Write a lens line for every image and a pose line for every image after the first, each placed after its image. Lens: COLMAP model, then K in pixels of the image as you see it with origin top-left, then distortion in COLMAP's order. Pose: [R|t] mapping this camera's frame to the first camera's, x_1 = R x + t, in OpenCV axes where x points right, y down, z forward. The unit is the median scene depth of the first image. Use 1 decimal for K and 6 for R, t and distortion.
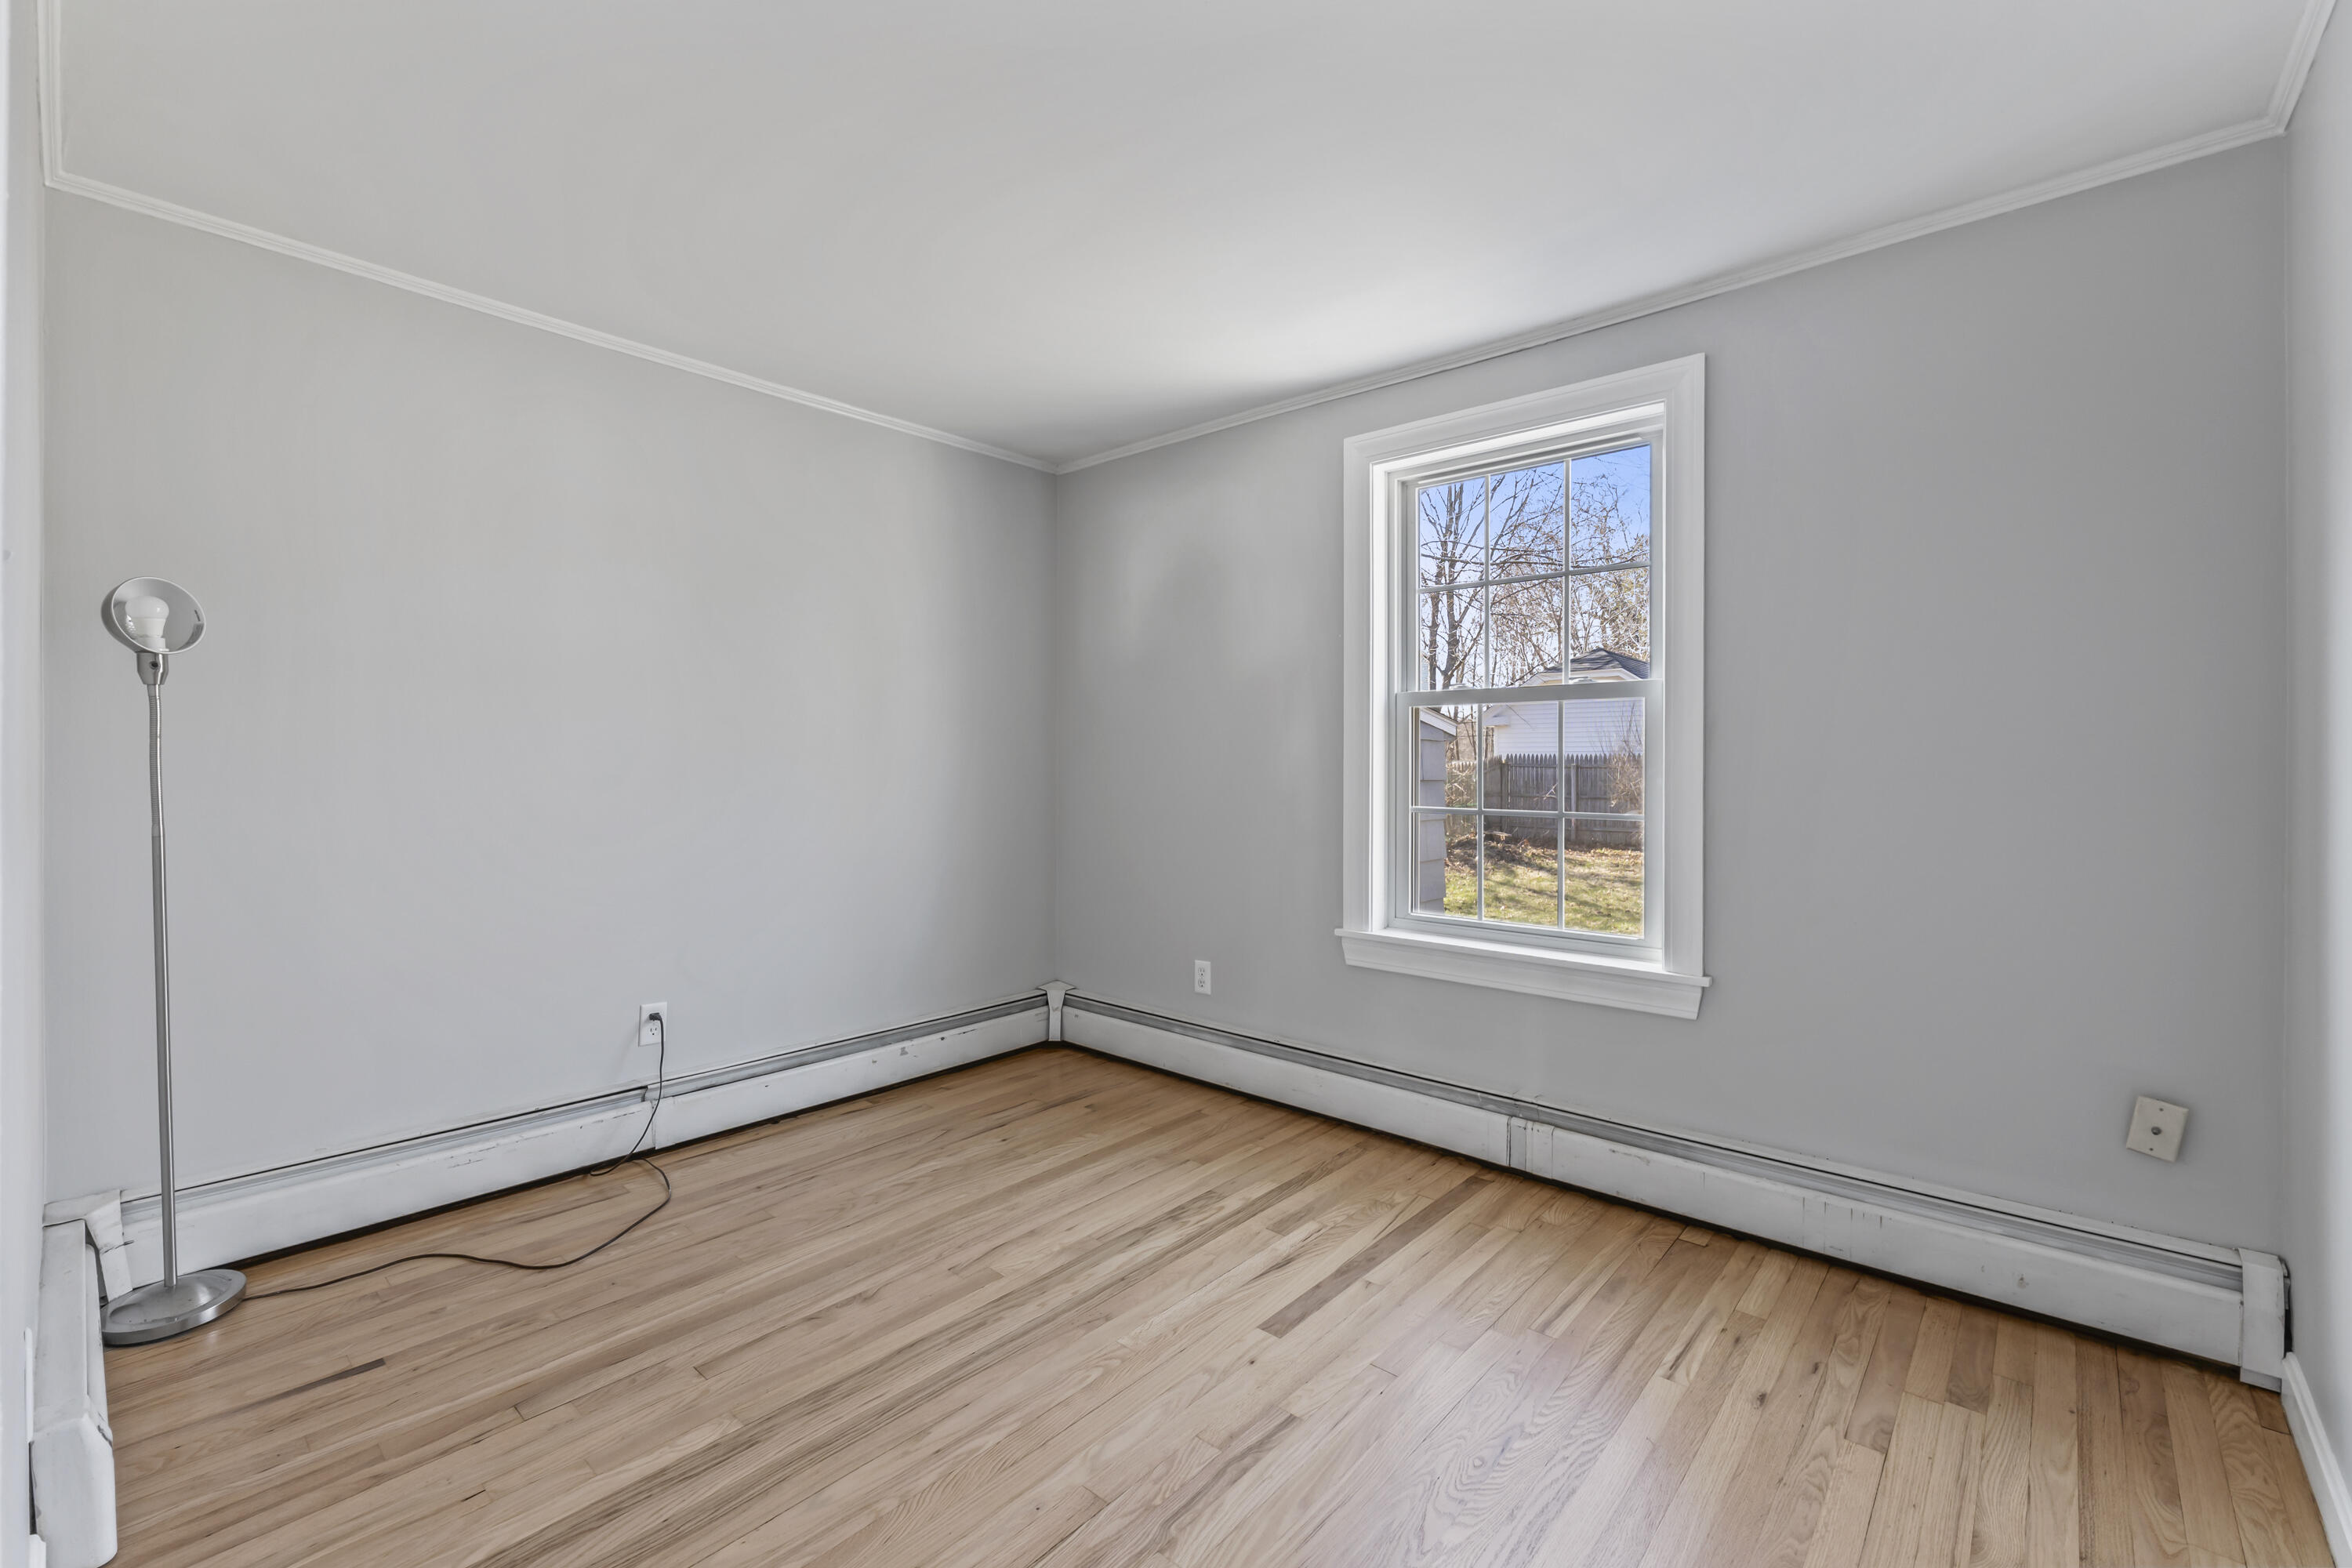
lens RADIAL K [[1001.9, 0, 1167.4], [0, 1001.9, 782.7], [0, 0, 1]] dist [-0.003724, -0.000164]
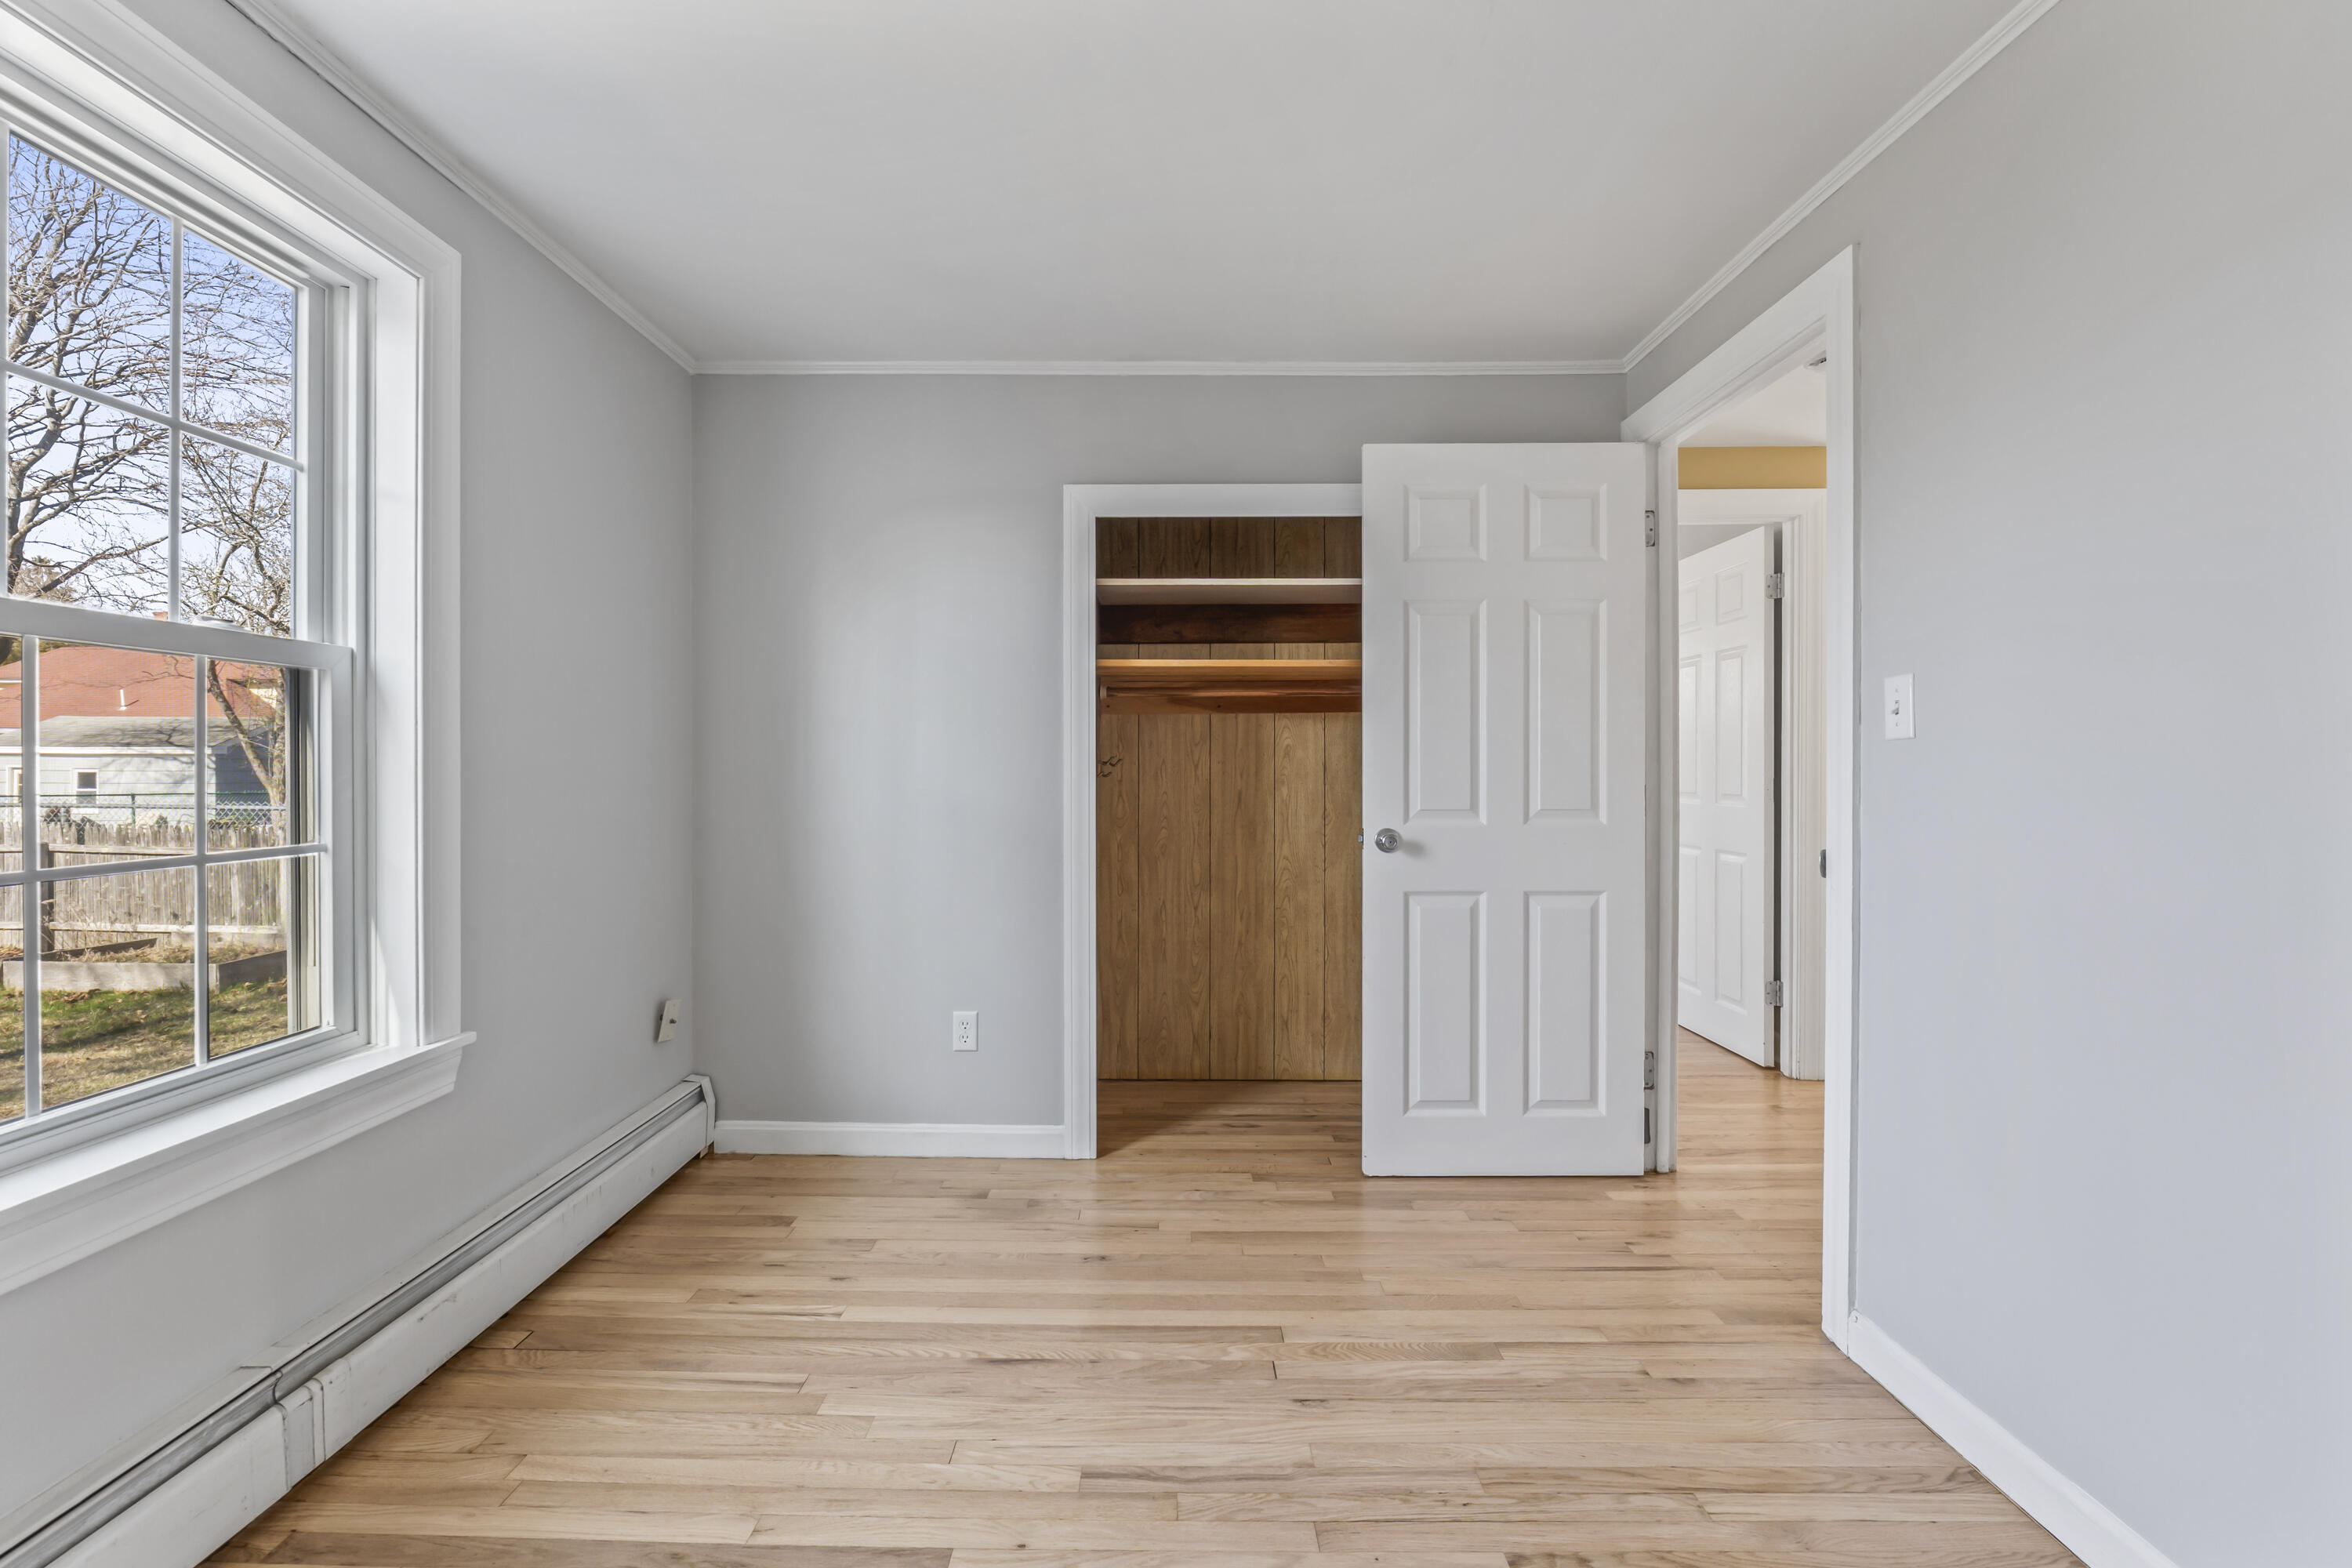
lens RADIAL K [[1001.9, 0, 1166.9], [0, 1001.9, 783.9], [0, 0, 1]] dist [-0.003724, -0.000164]
pose [[-0.666058, -0.014864, 0.745752, -0.569243], [0.015731, 0.999299, 0.033968, -0.030236], [-0.745734, 0.034356, -0.665357, 1.448084]]
